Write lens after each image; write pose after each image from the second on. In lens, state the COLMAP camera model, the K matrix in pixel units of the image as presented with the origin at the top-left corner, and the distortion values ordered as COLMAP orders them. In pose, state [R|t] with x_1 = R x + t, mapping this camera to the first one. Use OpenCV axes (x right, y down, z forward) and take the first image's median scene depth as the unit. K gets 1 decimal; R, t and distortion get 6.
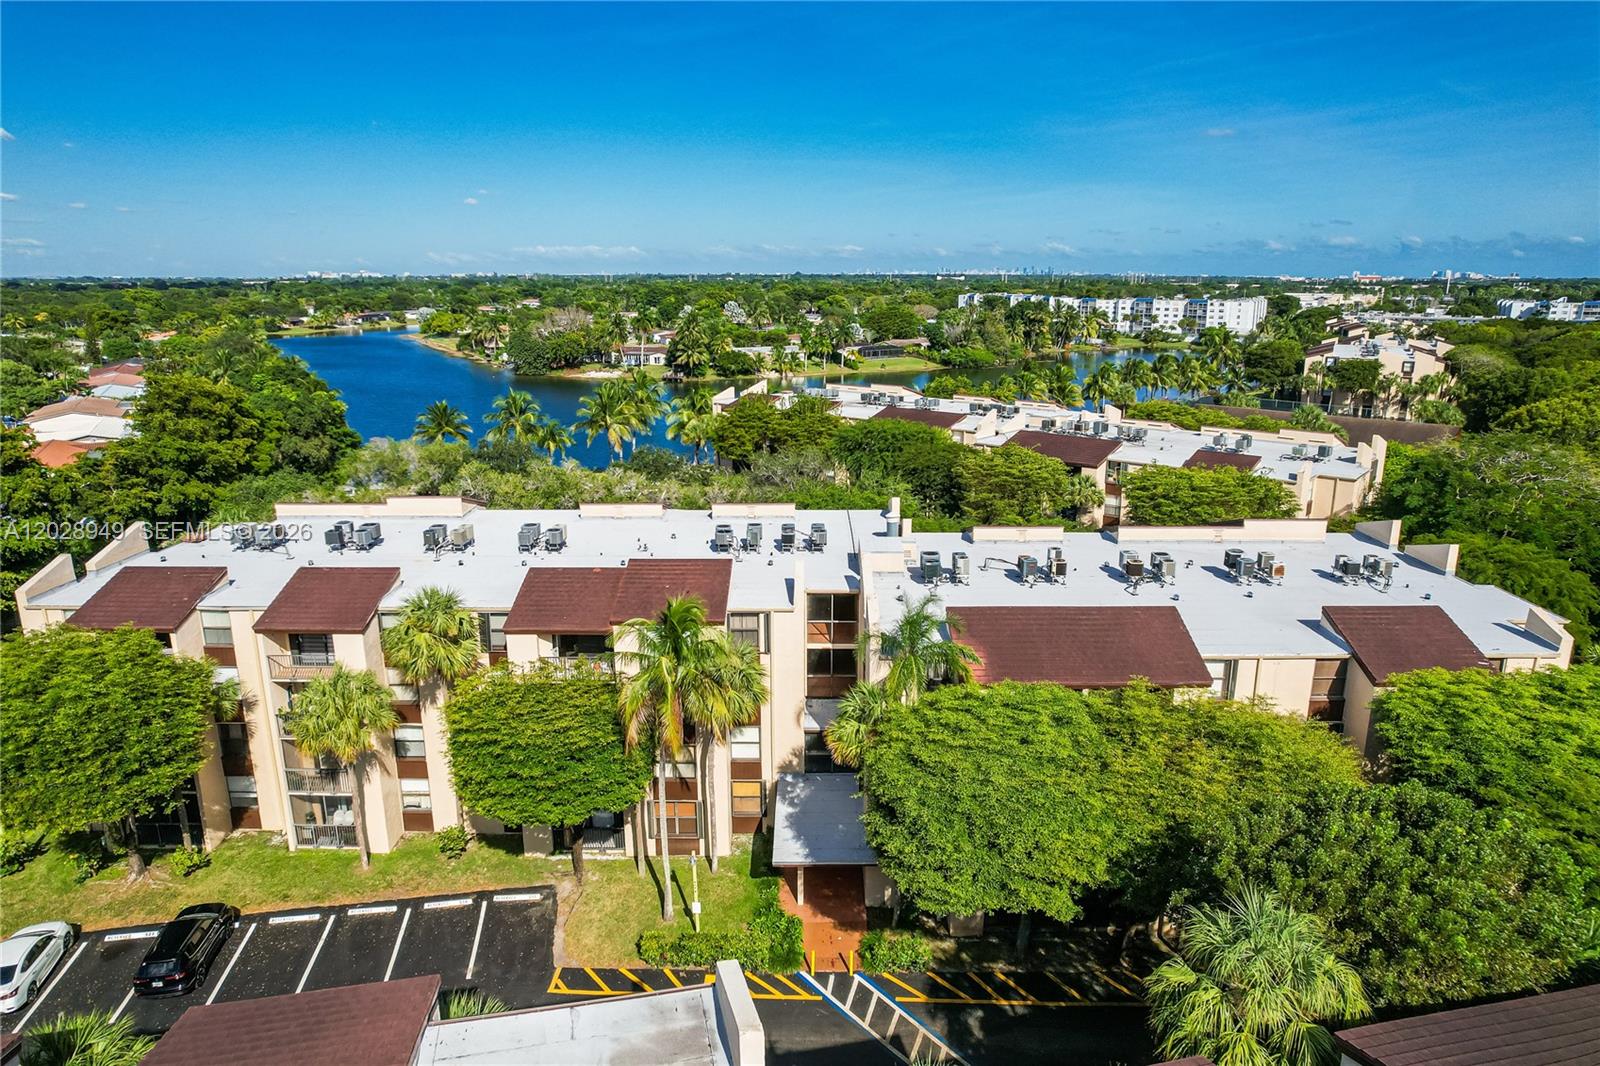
lens RADIAL K [[1024.7, 0, 816.7], [0, 1024.7, 535.7], [0, 0, 1]] dist [-0.084554, 0.081128]
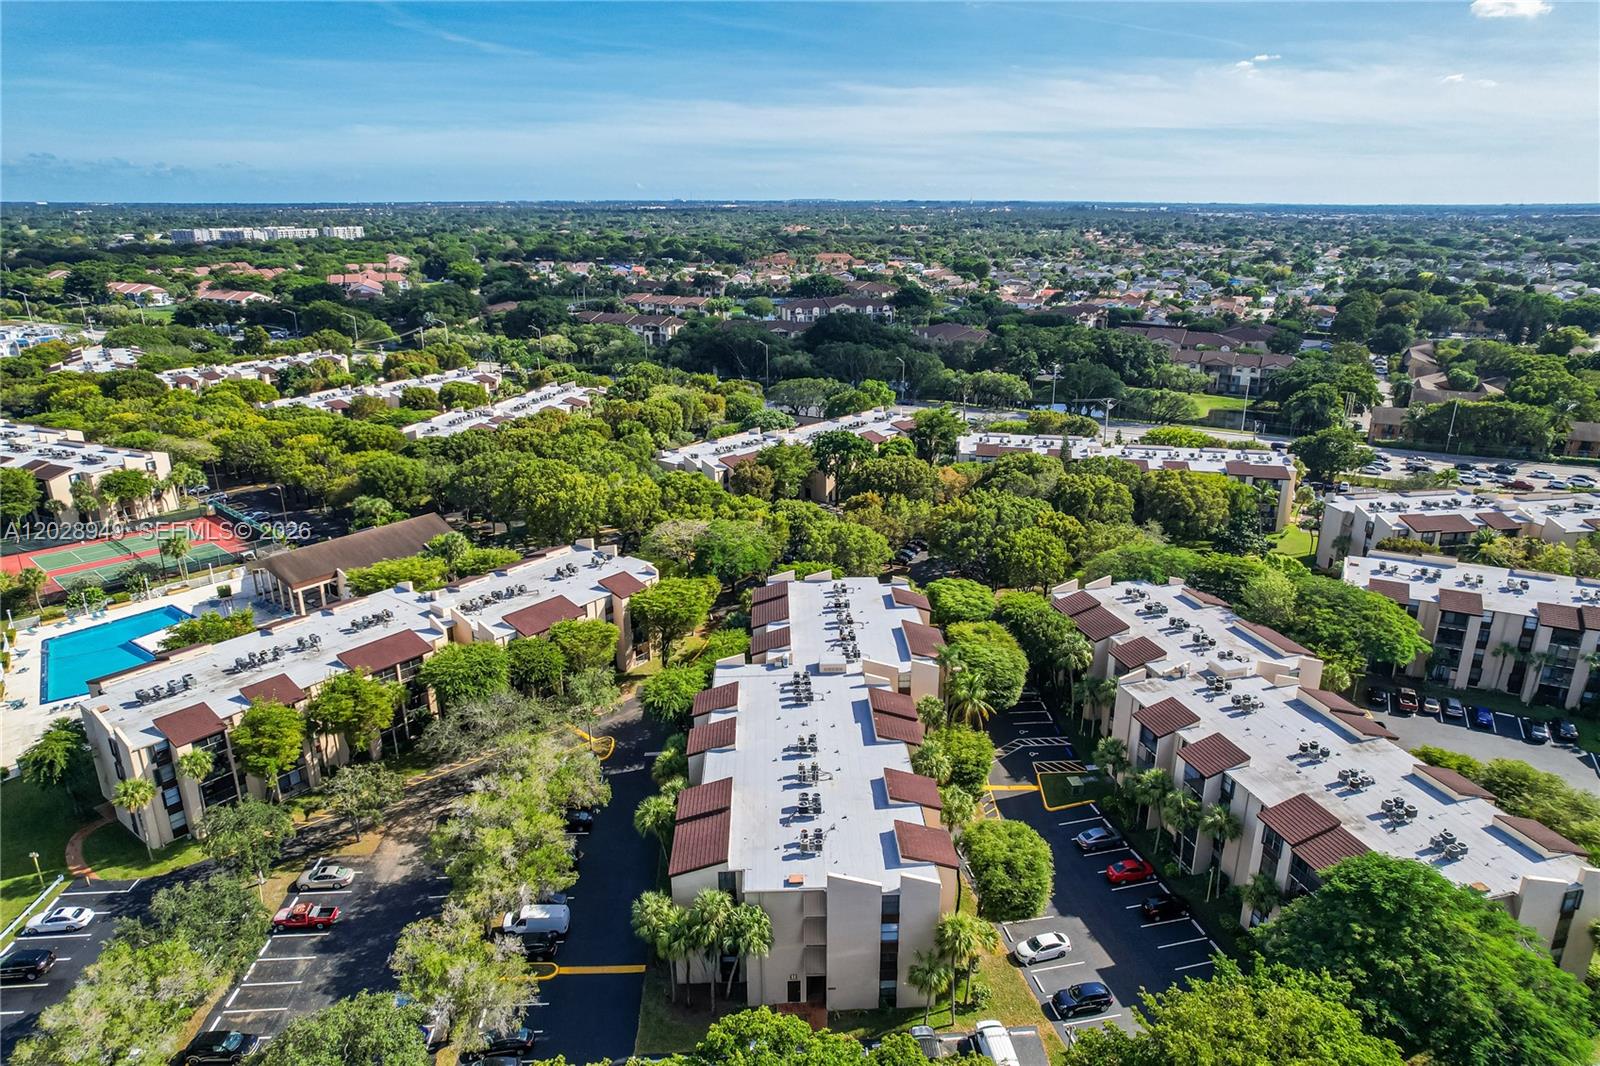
lens RADIAL K [[1024.7, 0, 816.7], [0, 1024.7, 535.7], [0, 0, 1]] dist [-0.084554, 0.081128]
pose [[-0.061073, -0.313172, 0.947731, -1.359098], [0.241405, 0.916680, 0.318468, -0.661516], [-0.968501, 0.248237, 0.019617, 0.623849]]
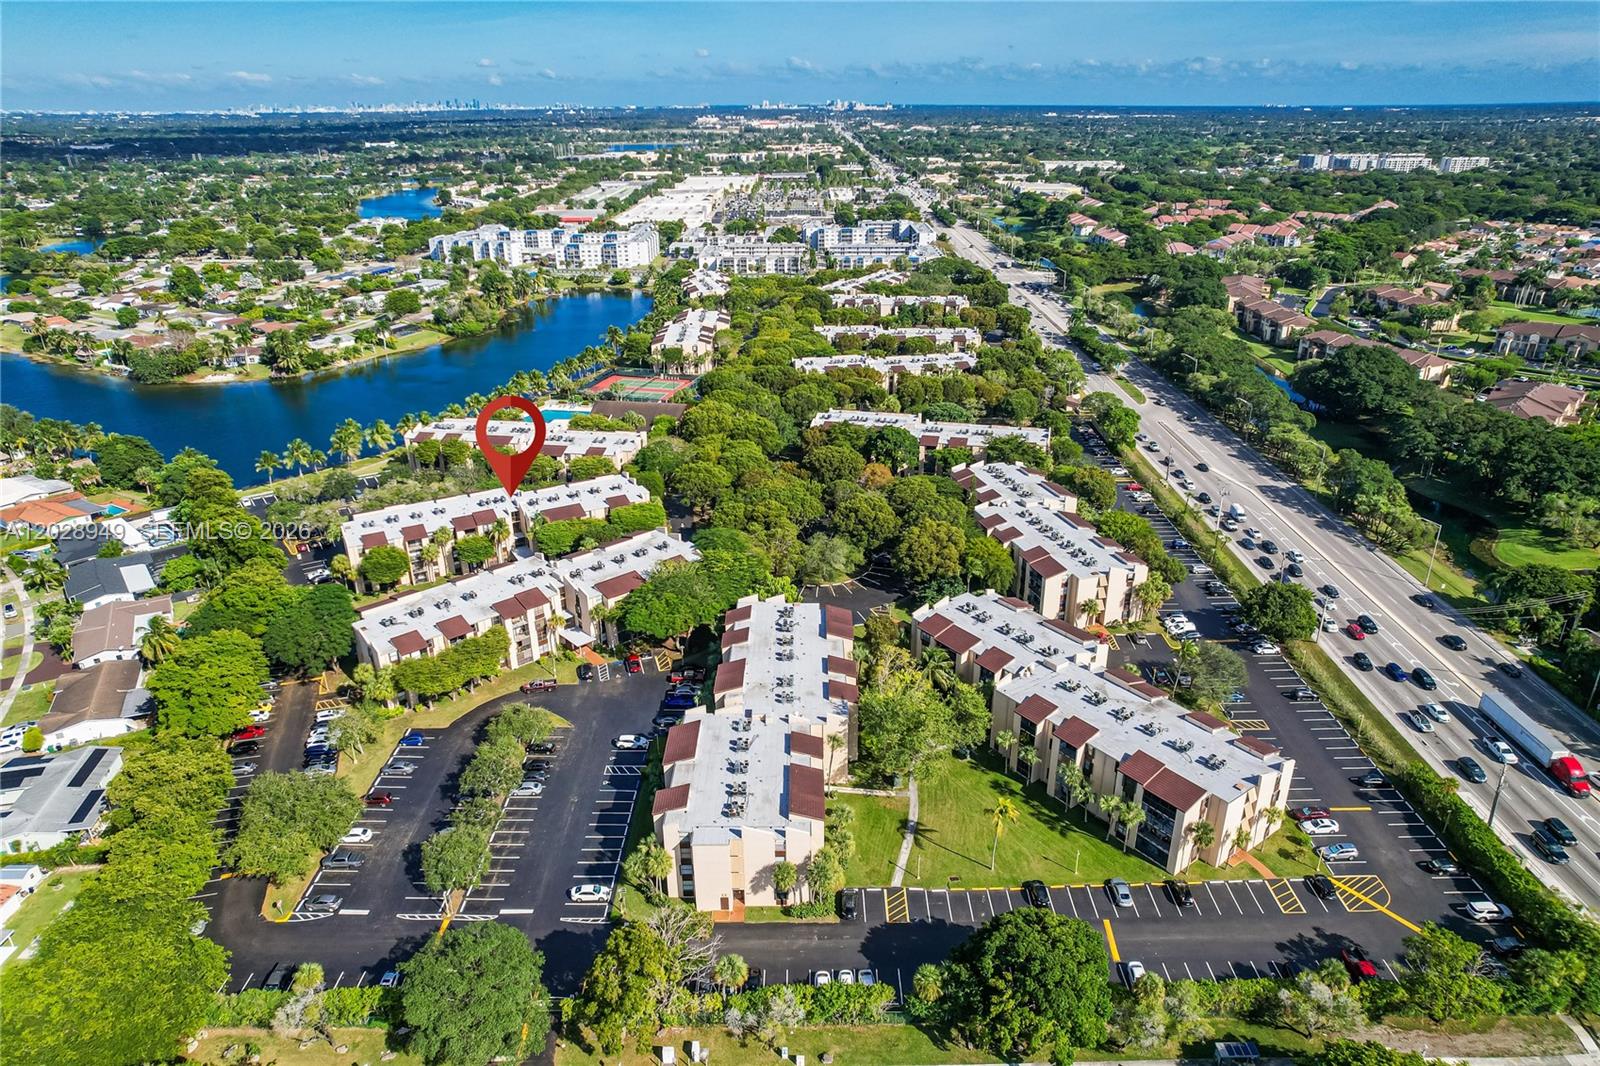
lens RADIAL K [[997.3, 0, 800.6], [0, 997.3, 576.7], [0, 0, 1]] dist [-0.040600, 0.000090]
pose [[0.873368, -0.216897, 0.436100, -0.597944], [0.128425, 0.966237, 0.223369, -0.341028], [-0.469824, -0.139077, 0.871735, -2.478000]]
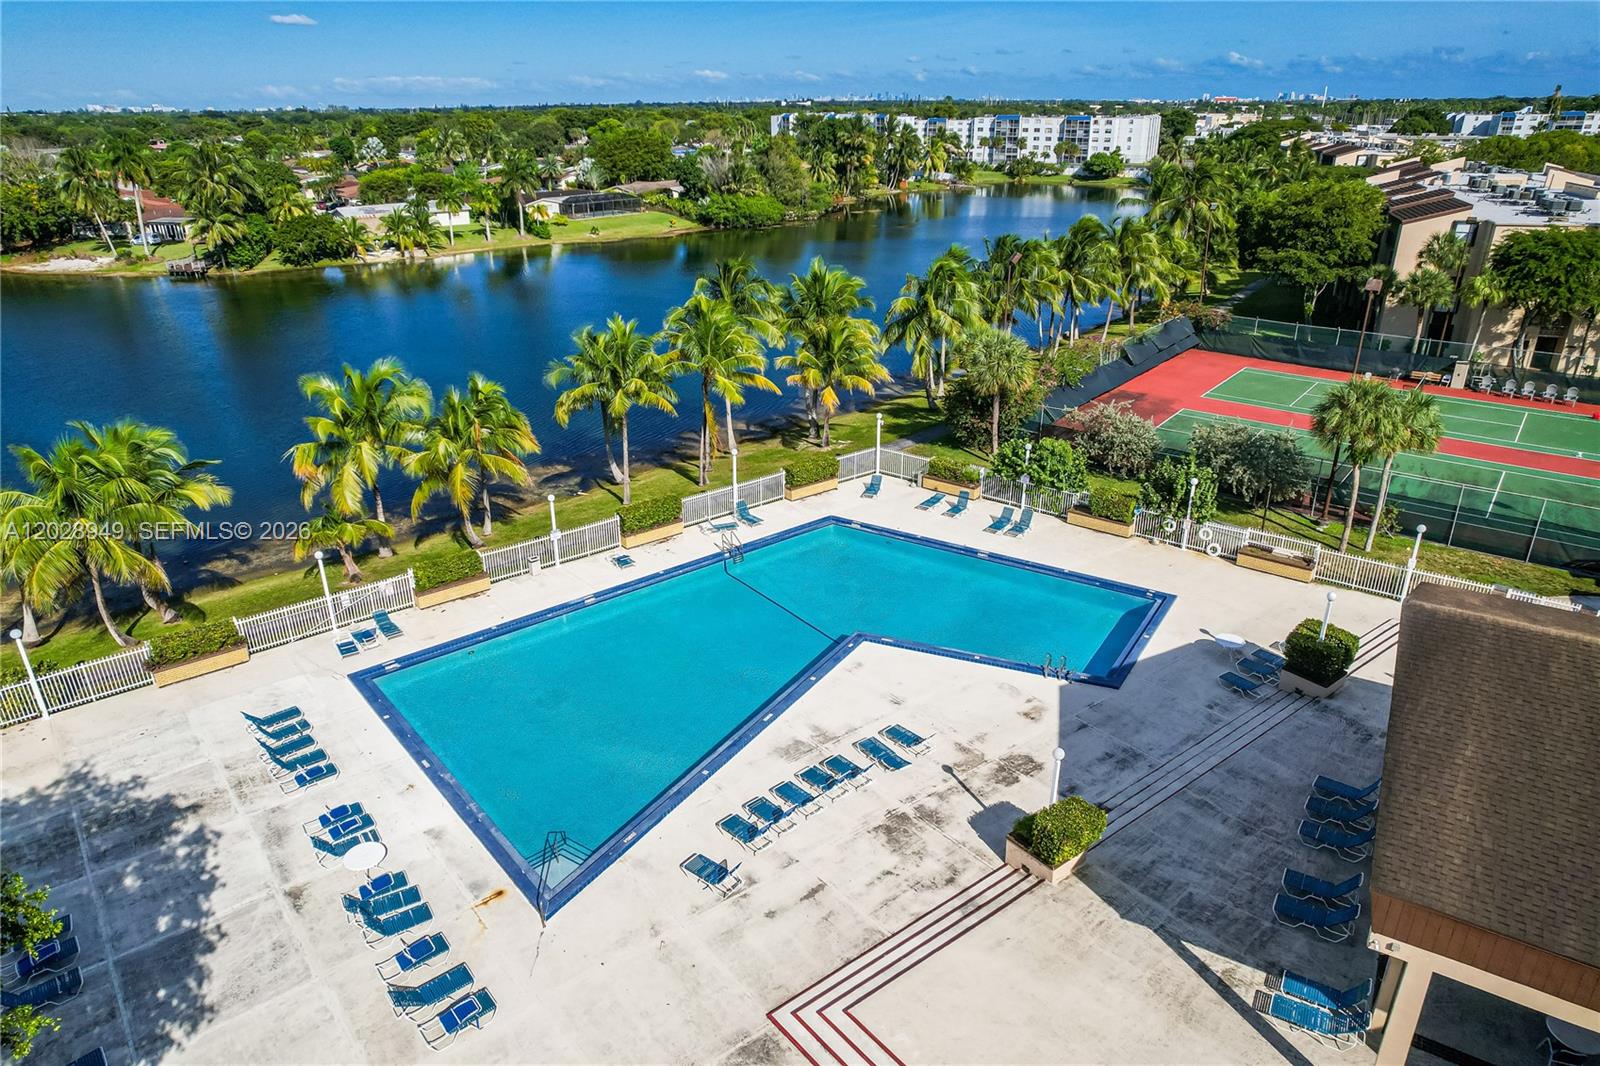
lens RADIAL K [[1013.0, 0, 797.6], [0, 1013.0, 536.2], [0, 0, 1]] dist [-0.085396, 0.079617]
pose [[0.992658, -0.056391, 0.107004, 0.443388], [0.038863, 0.986458, 0.159341, -0.310255], [-0.114540, -0.154013, 0.981407, 1.501685]]
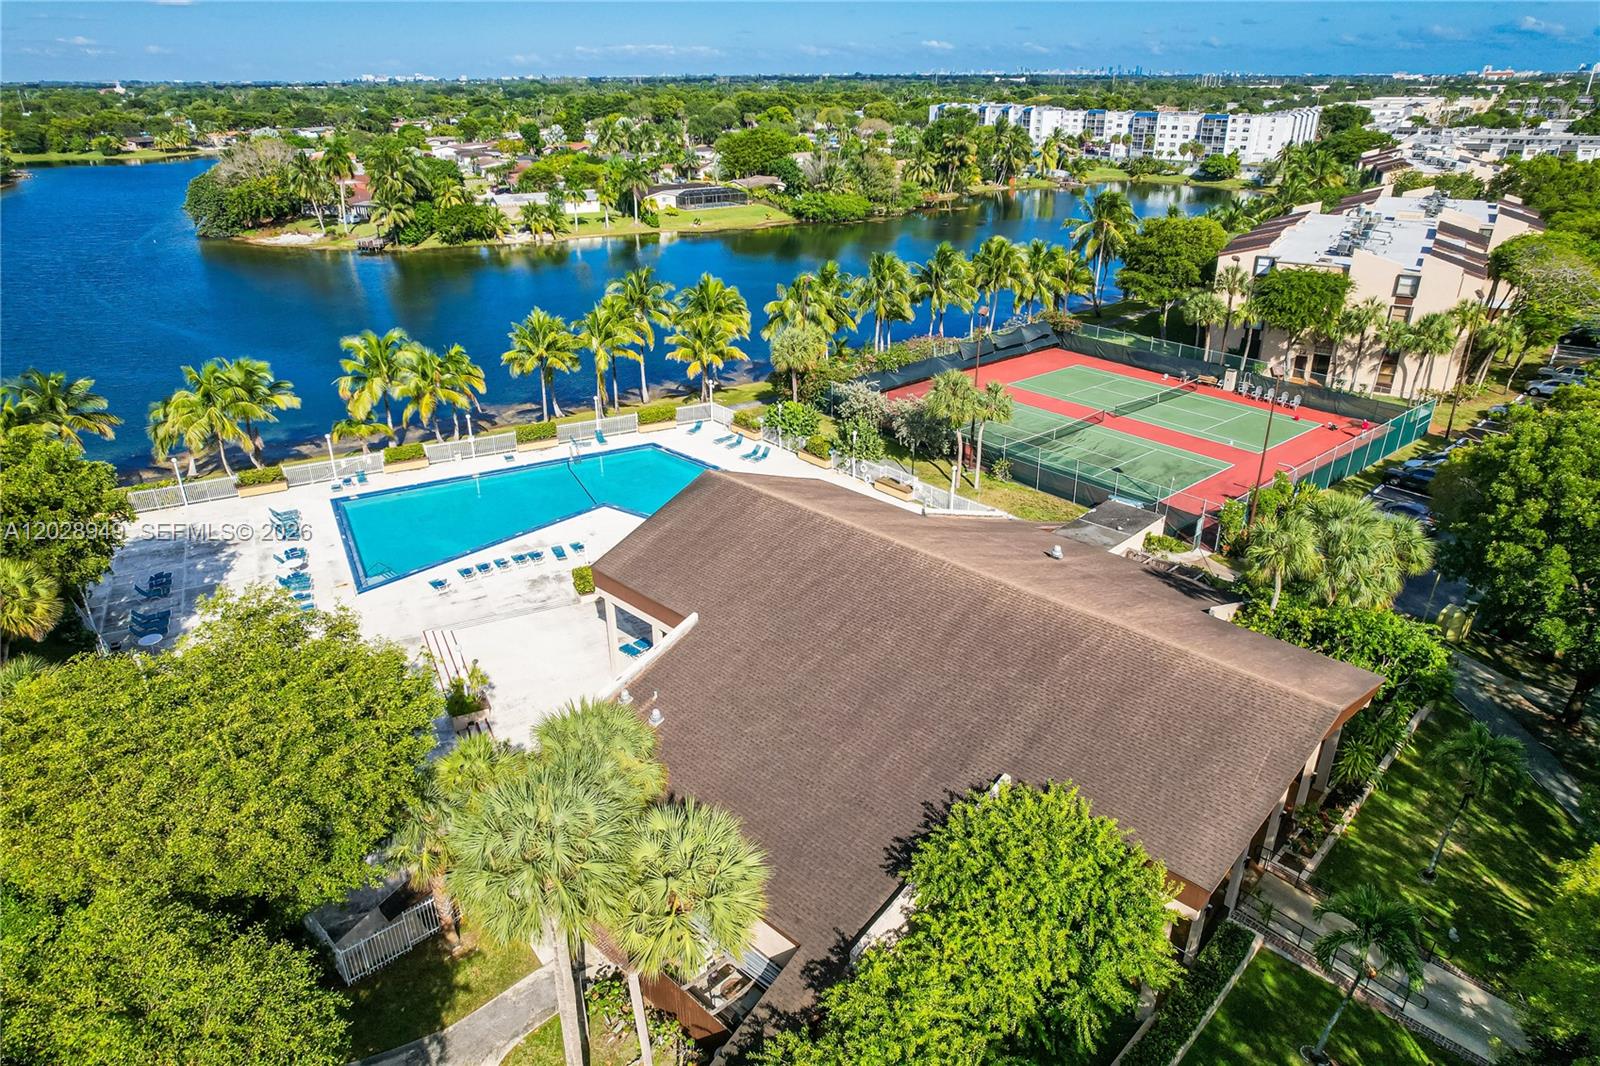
lens RADIAL K [[1013.0, 0, 797.6], [0, 1013.0, 536.2], [0, 0, 1]] dist [-0.085396, 0.079617]
pose [[0.996561, 0.029410, -0.077465, 0.783472], [-0.014938, 0.983341, 0.181157, -0.312246], [0.081503, -0.179377, 0.980399, 1.116136]]
